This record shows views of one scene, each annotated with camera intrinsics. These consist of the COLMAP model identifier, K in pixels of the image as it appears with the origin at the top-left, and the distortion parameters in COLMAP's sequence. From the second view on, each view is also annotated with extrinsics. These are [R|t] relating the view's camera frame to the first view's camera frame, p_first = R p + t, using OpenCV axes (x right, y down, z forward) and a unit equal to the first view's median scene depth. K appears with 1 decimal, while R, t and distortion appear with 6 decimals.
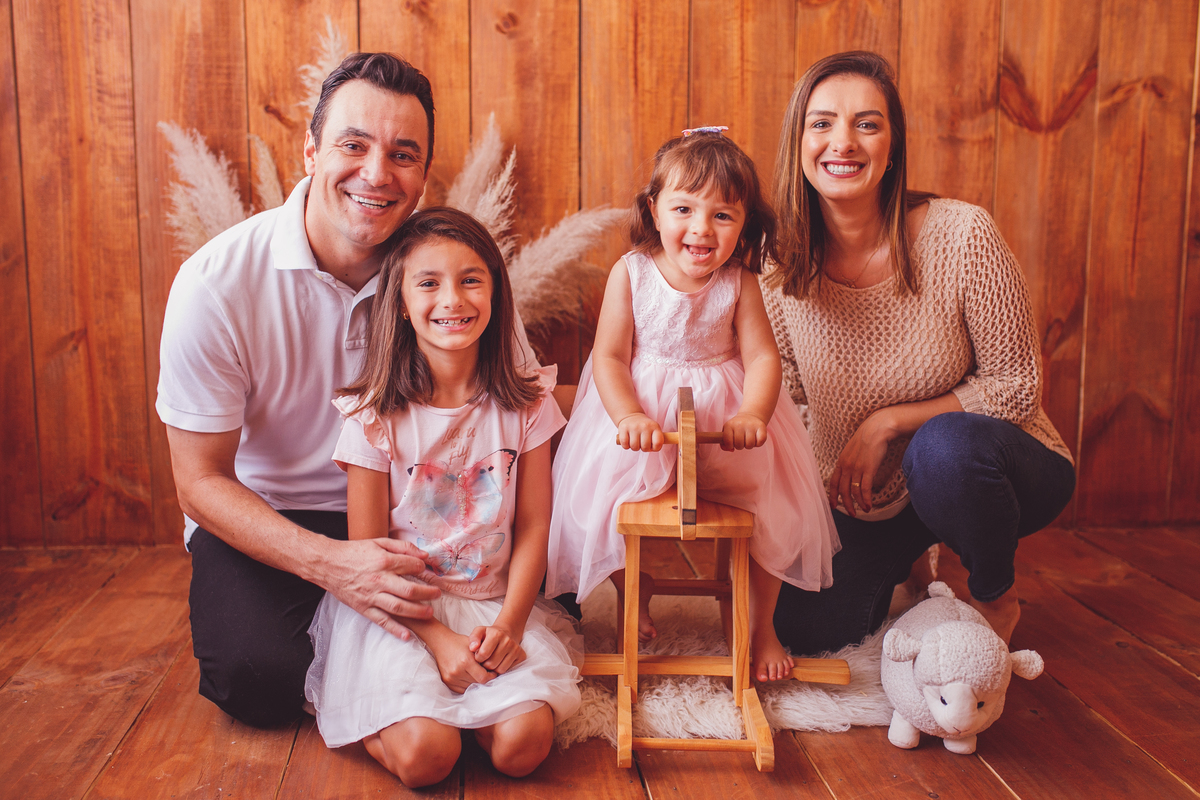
lens RADIAL K [[1276.1, 0, 603.0], [0, 1276.1, 404.6], [0, 0, 1]] dist [-0.007809, 0.000000]
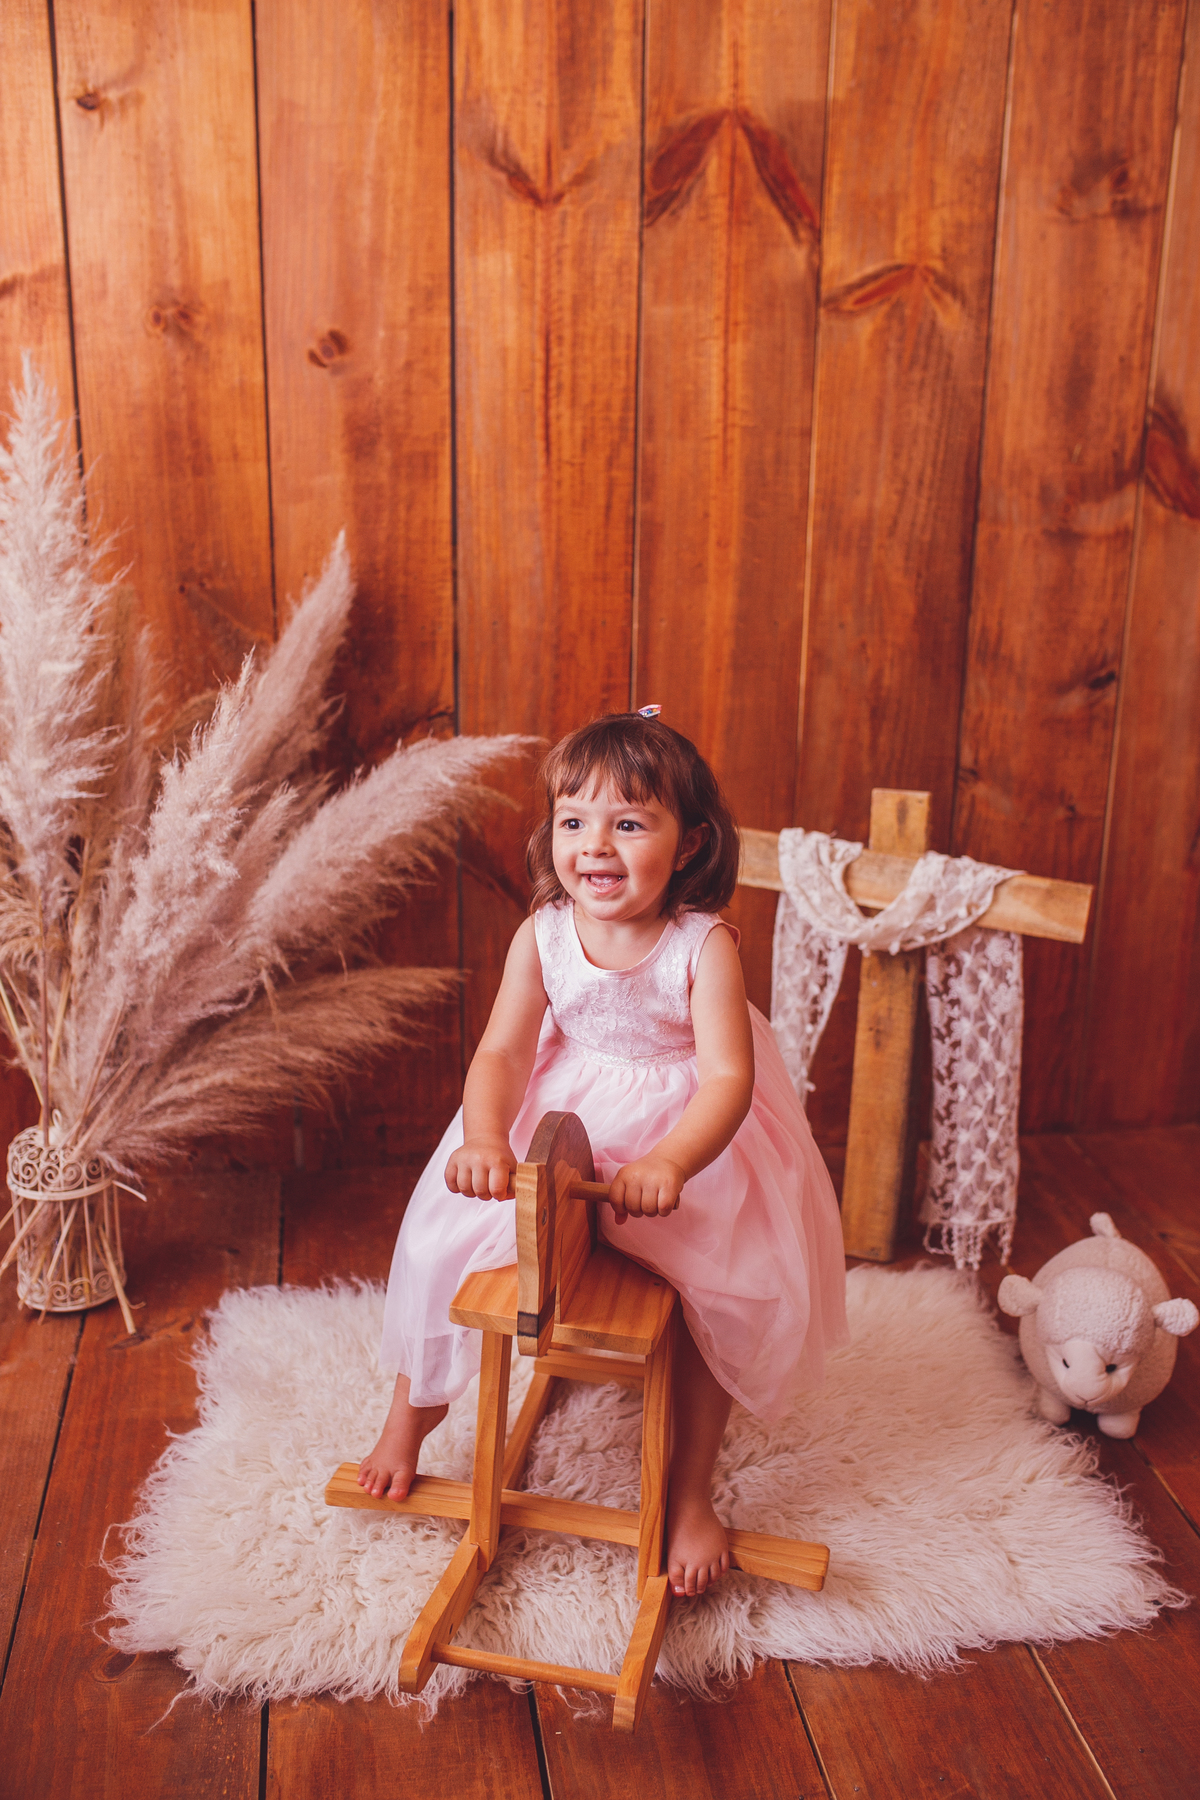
lens RADIAL K [[1914.1, 0, 597.2], [0, 1914.1, 894.6], [0, 0, 1]] dist [-0.007809, 0.000000]
pose [[0.998774, -0.004977, 0.049255, 0.003823], [-0.004210, 0.982790, 0.184677, -0.211704], [-0.049326, -0.184658, 0.981564, 0.079894]]
